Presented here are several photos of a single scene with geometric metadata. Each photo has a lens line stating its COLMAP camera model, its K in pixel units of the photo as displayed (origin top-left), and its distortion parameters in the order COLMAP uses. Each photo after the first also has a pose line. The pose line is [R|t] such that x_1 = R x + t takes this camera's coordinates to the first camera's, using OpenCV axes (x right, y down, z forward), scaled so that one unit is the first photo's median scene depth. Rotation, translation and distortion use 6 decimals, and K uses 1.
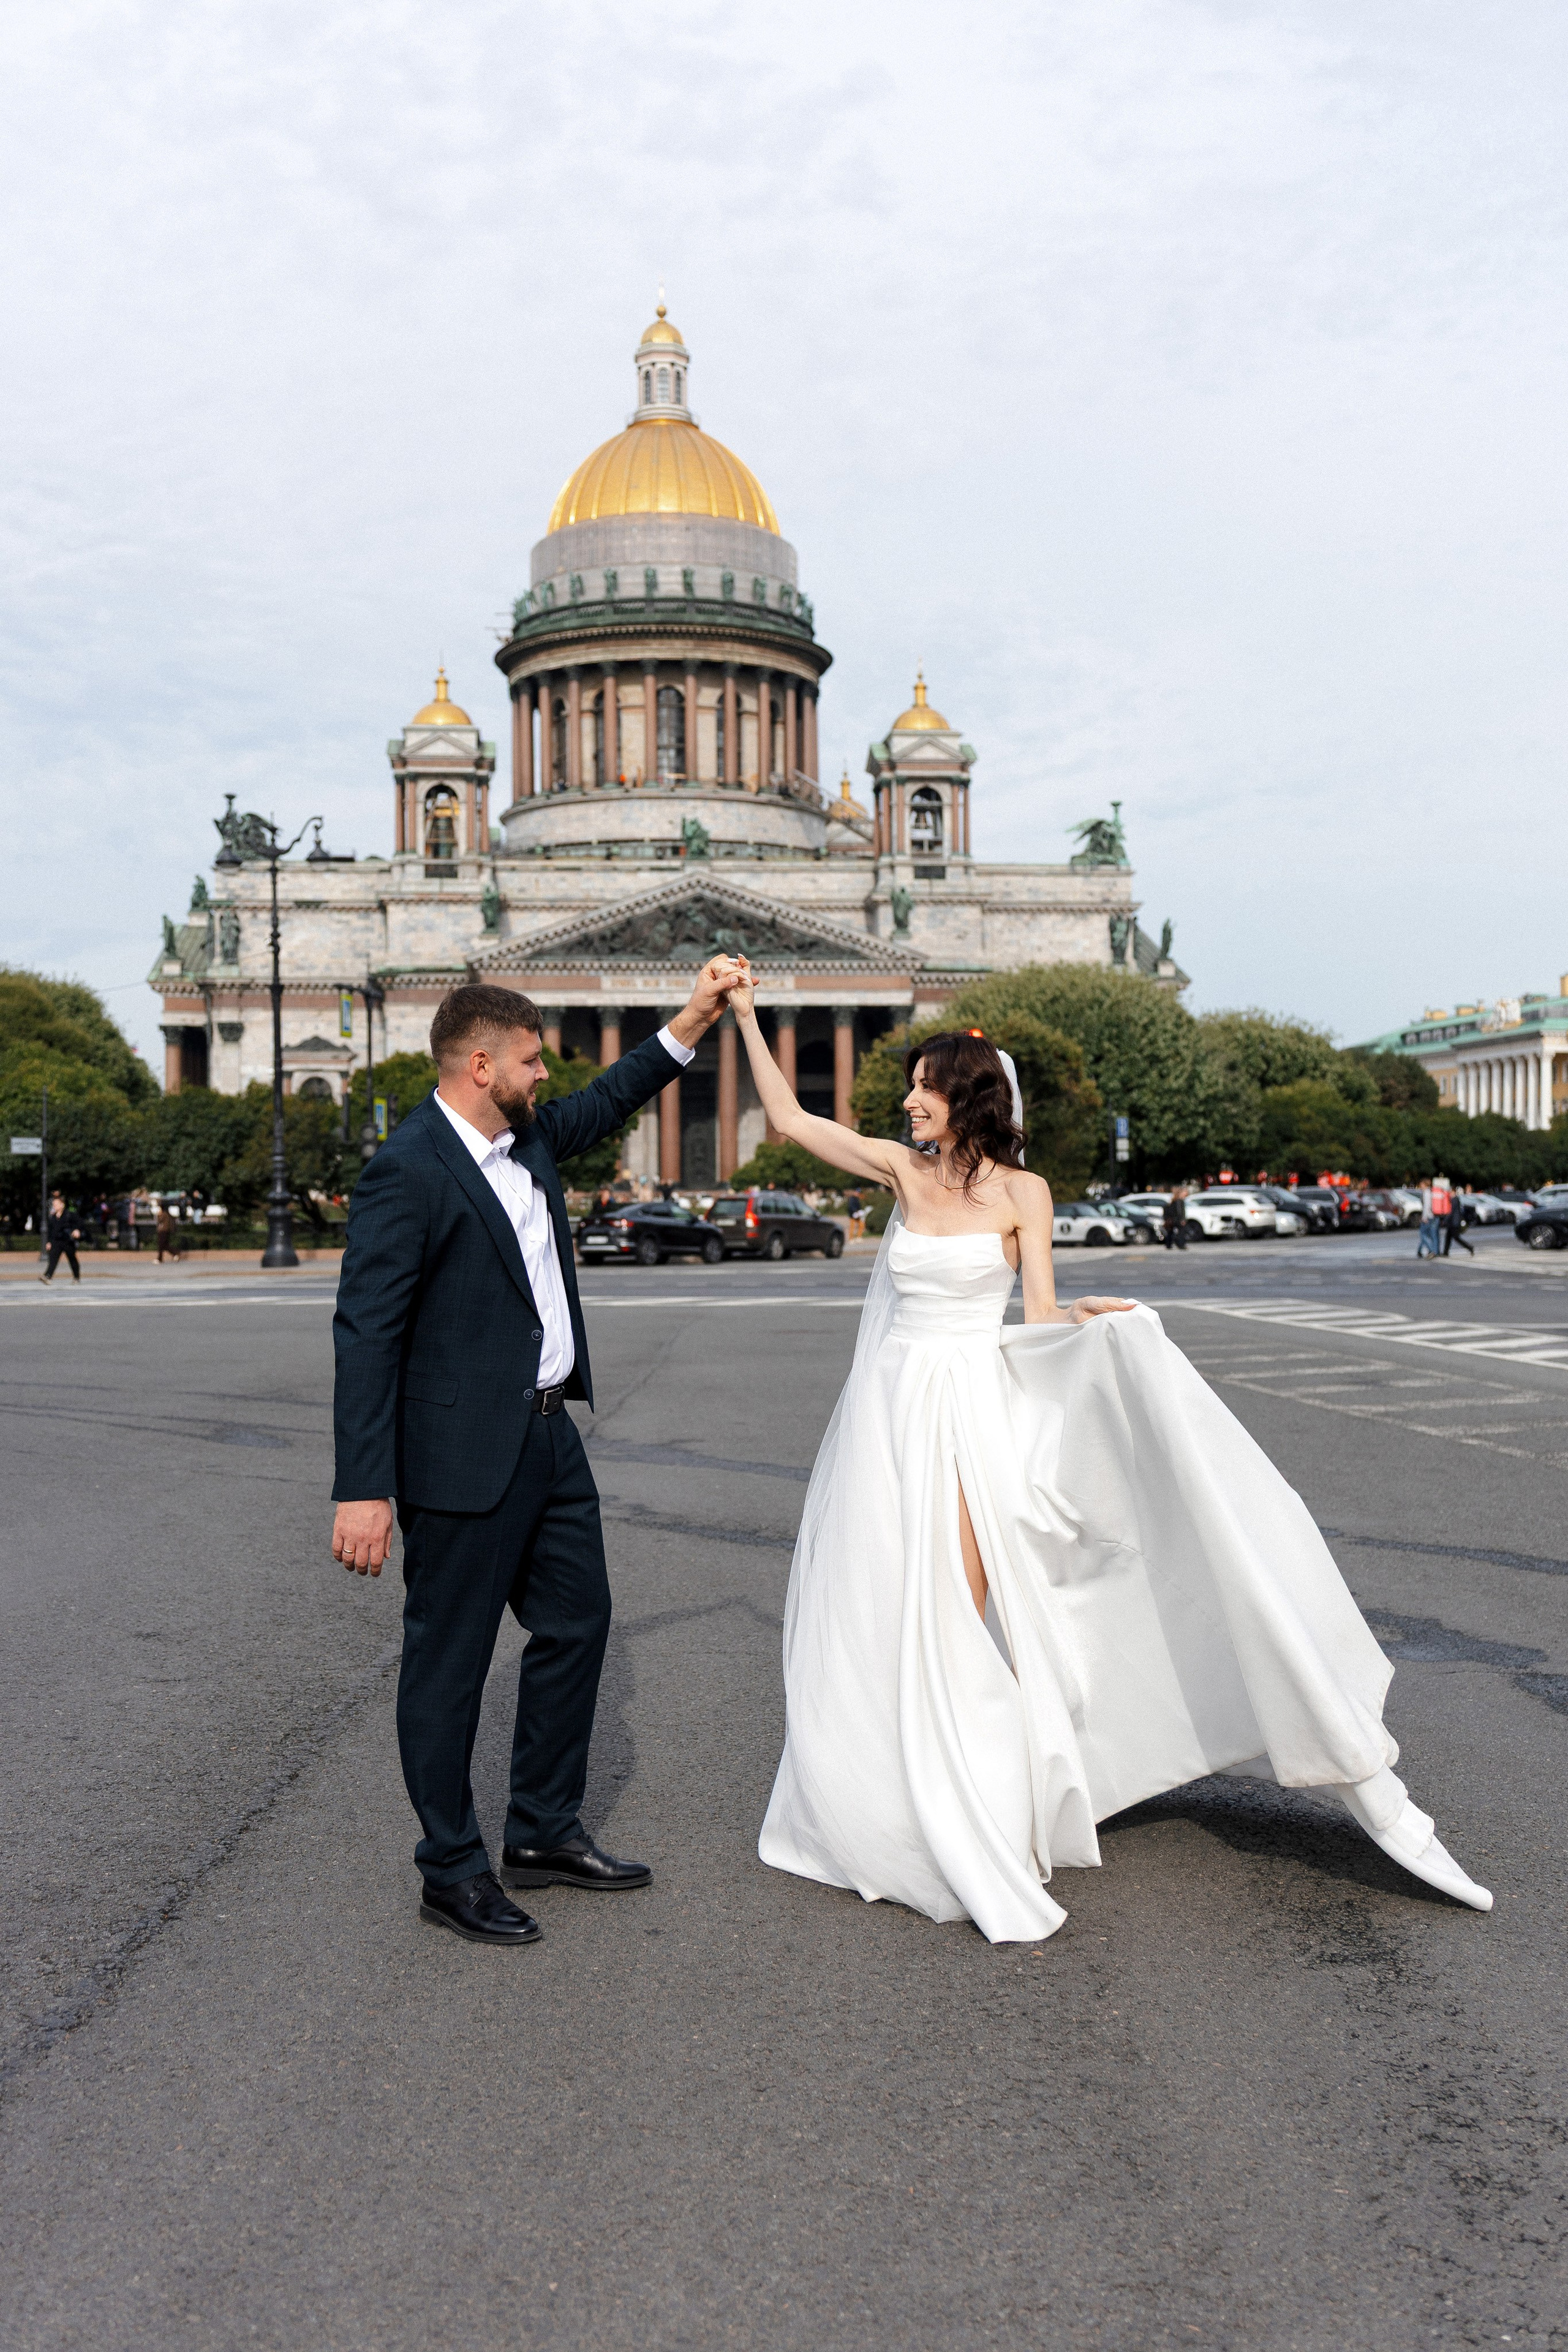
lens RADIAL K [[2485.8, 0, 792.2], [0, 2485.8, 1146.7], [0, 0, 1]] dist [0.066917, -0.000915]
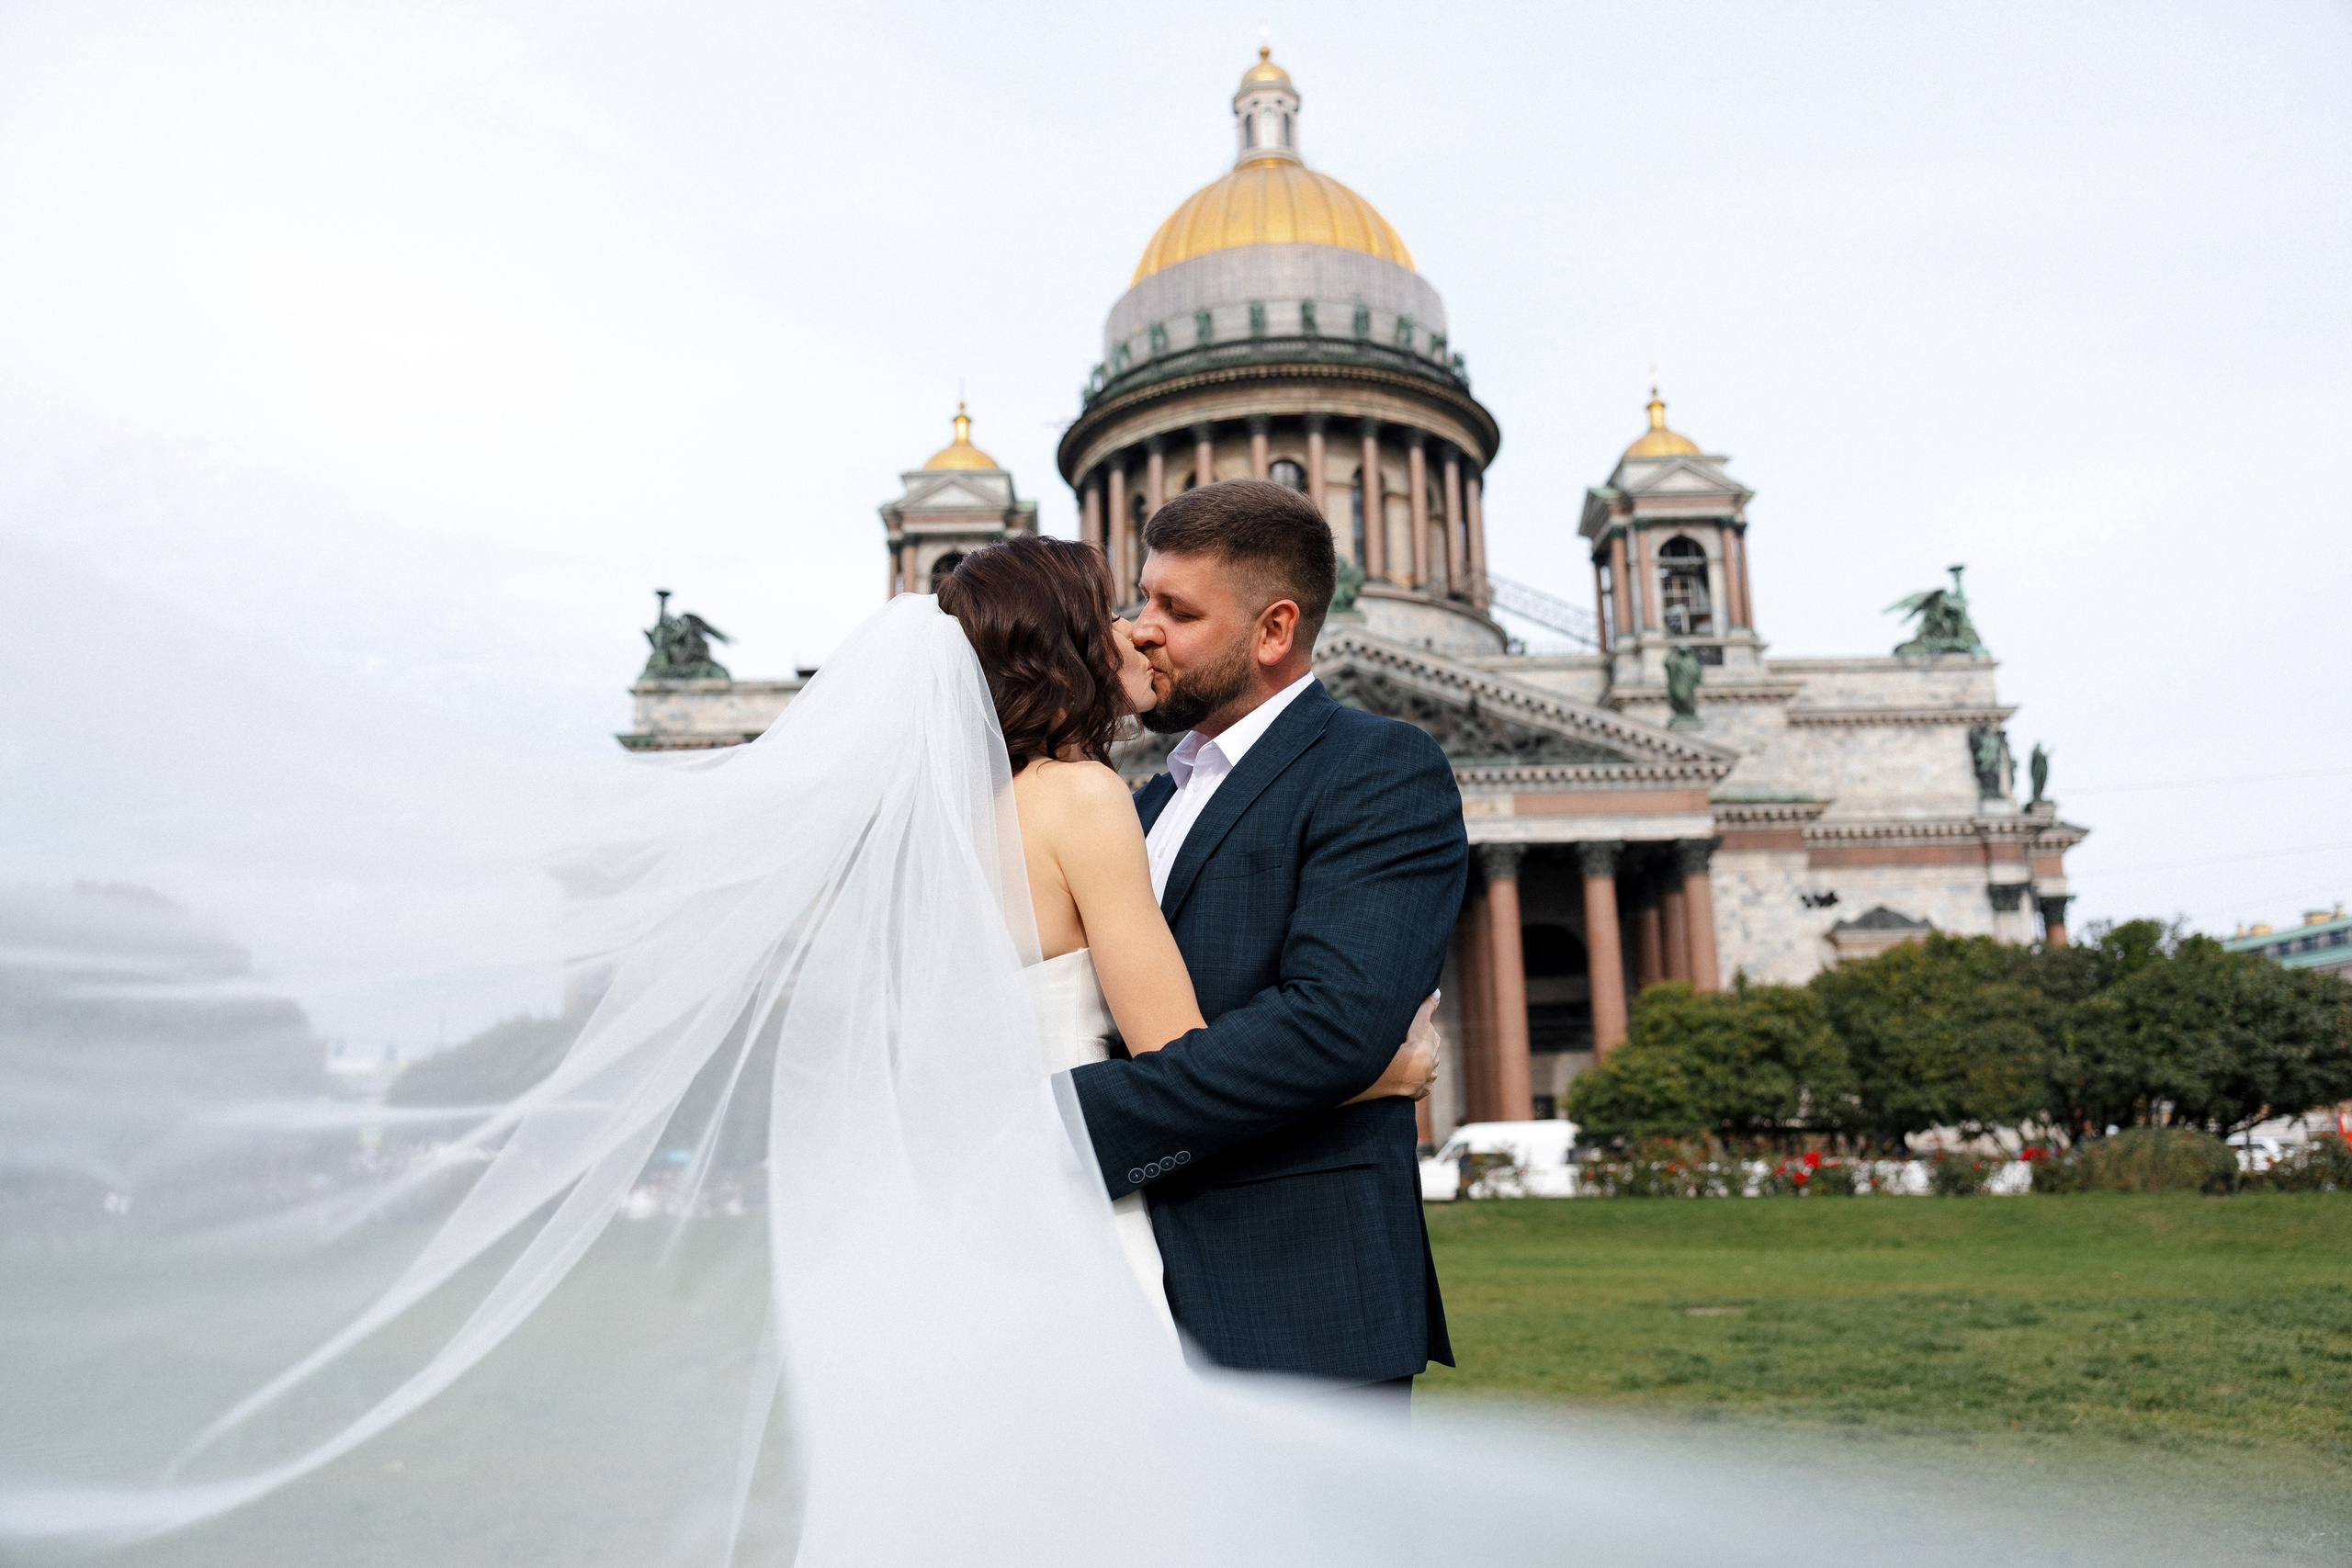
lens RADIAL K [[1821.3, 0, 1179.4], [0, 1821.3, 783.4], [0, 0, 1]] dist [0.013208, -0.010708]
pose [[0.994949, -0.032311, -0.095044, -0.034776], [0.013536, 0.981318, -0.191915, 0.011433], [0.099469, 0.189659, 0.976798, 0.525343]]
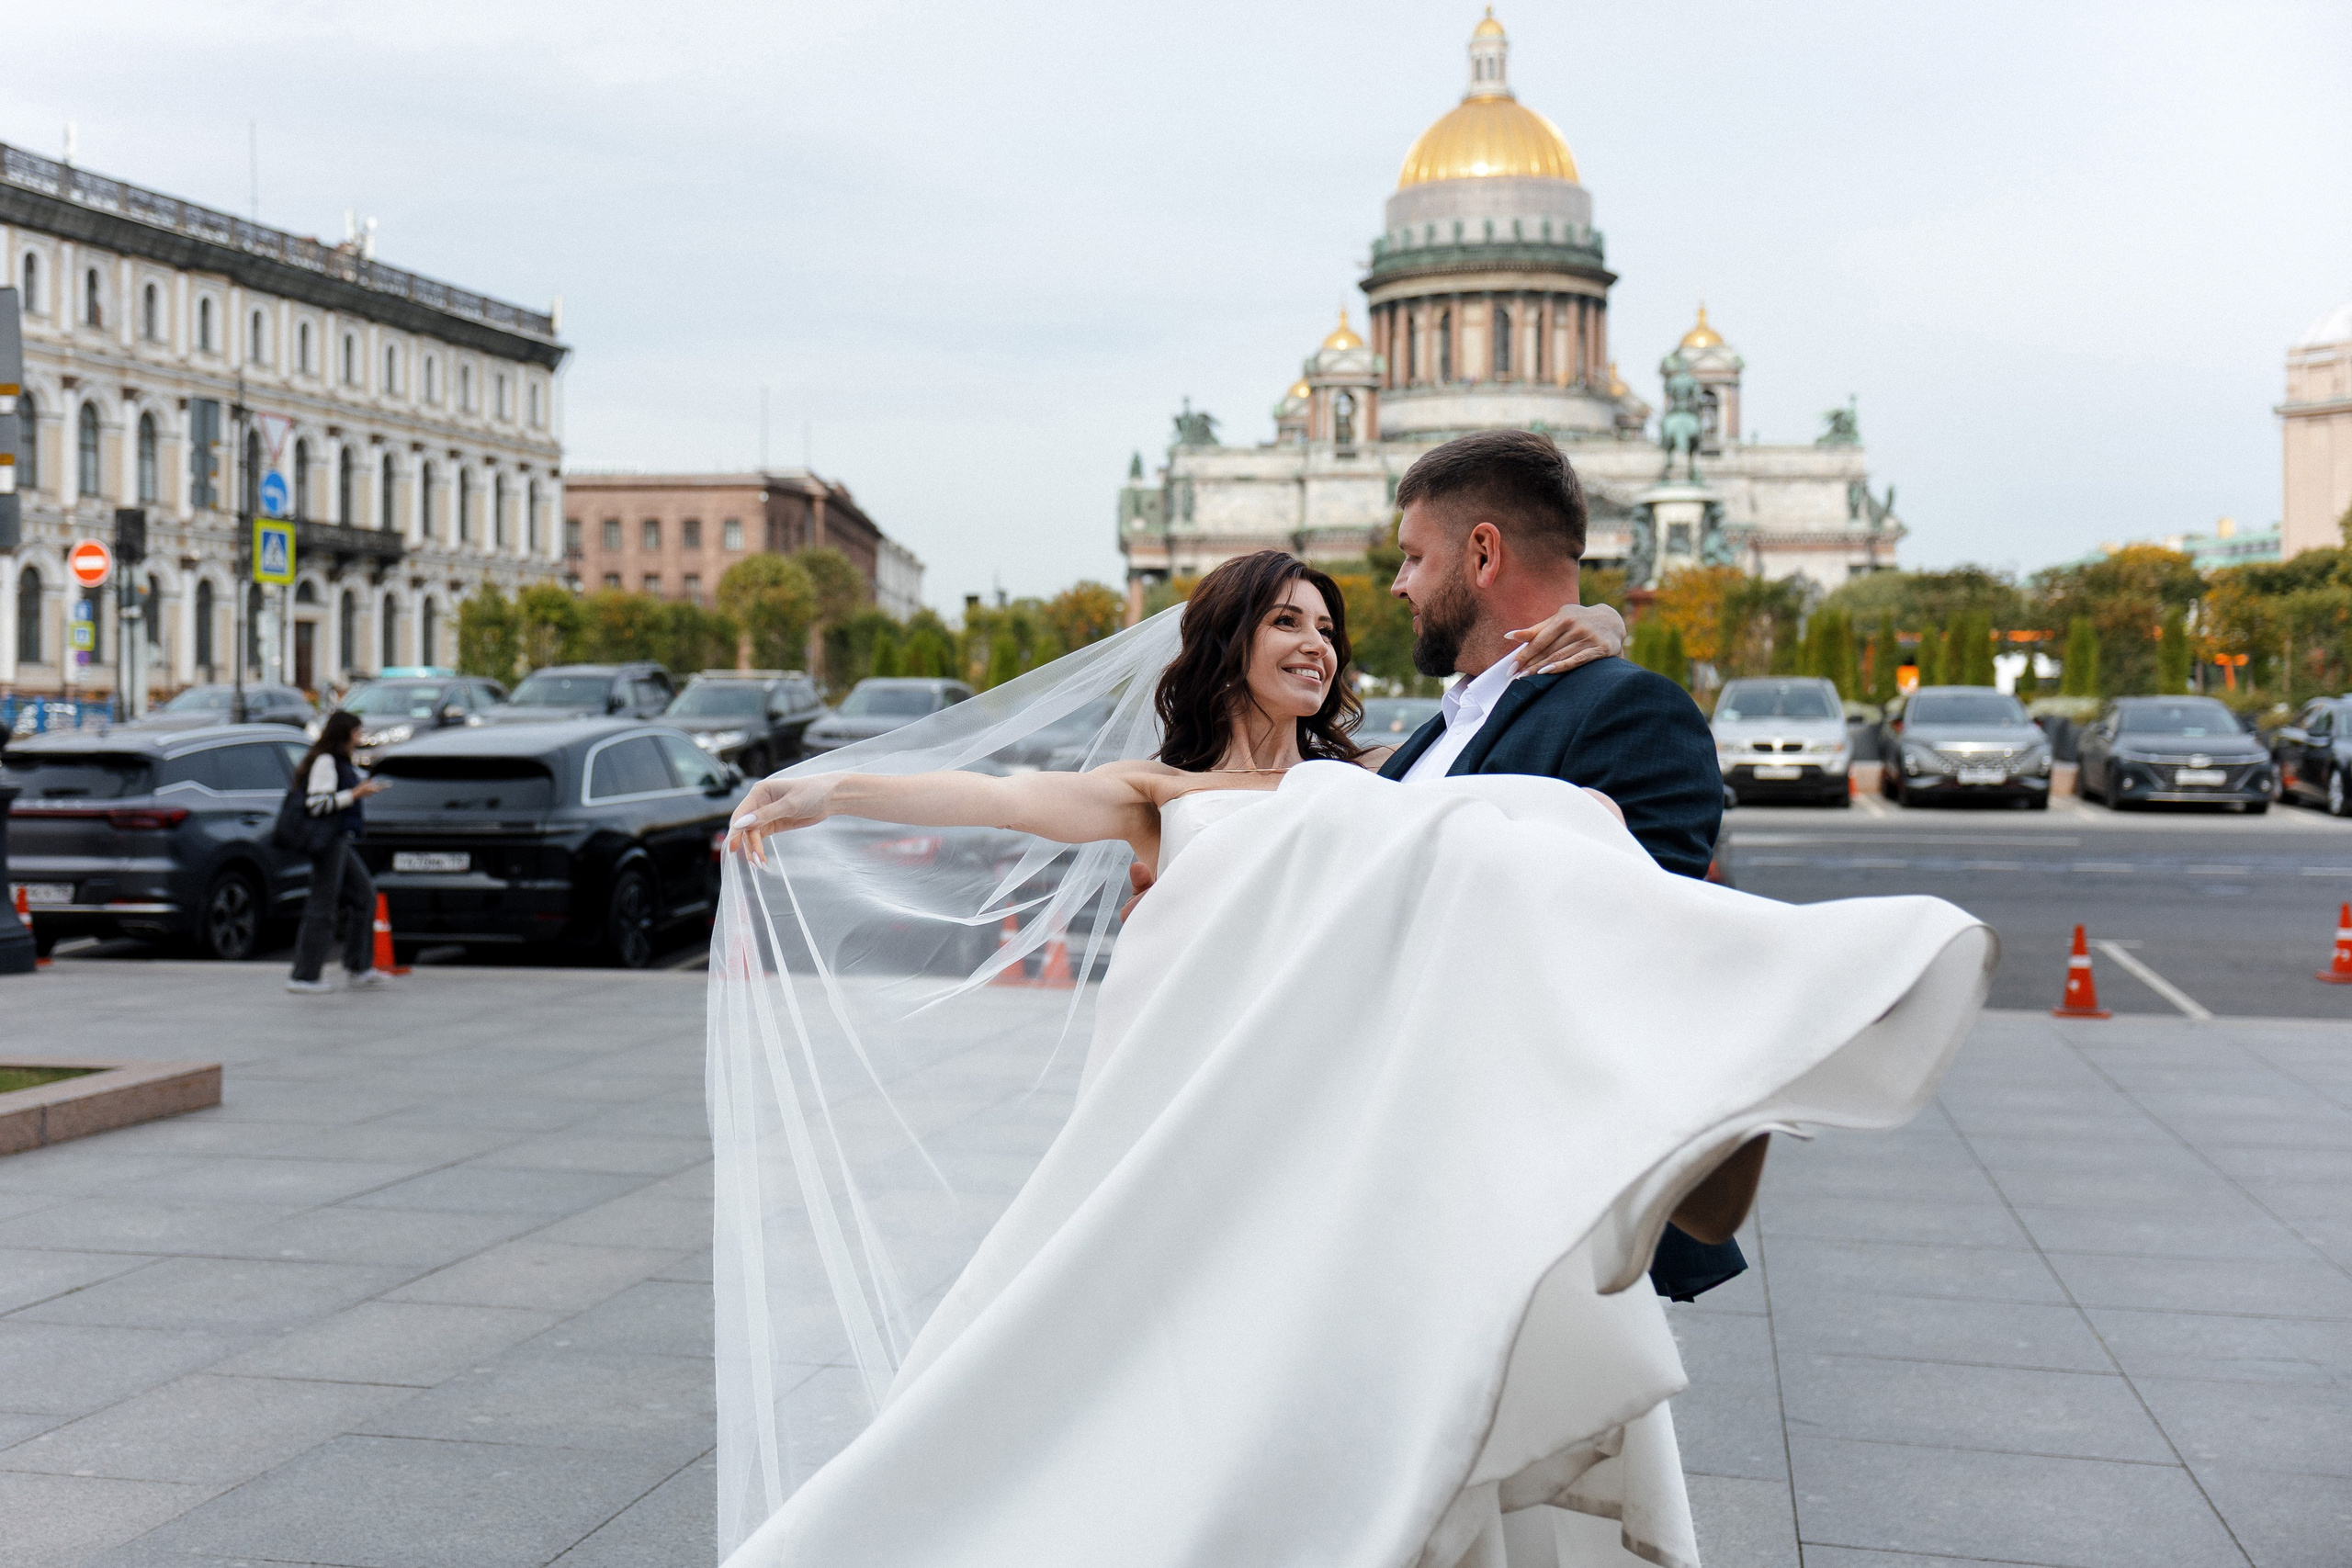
lens RADIAL K [[2719.8, 0, 1109.0], [0, 2719.8, 682.0], [0, 0, 1]] dist [0.173767, -0.002336]
pose [[0.996044, 0.007371, -0.088553, -0.133428], [-0.006141, 0.999881, 0.014147, -0.006164], [0.088646, -0.013547, 0.995971, -0.493379]]
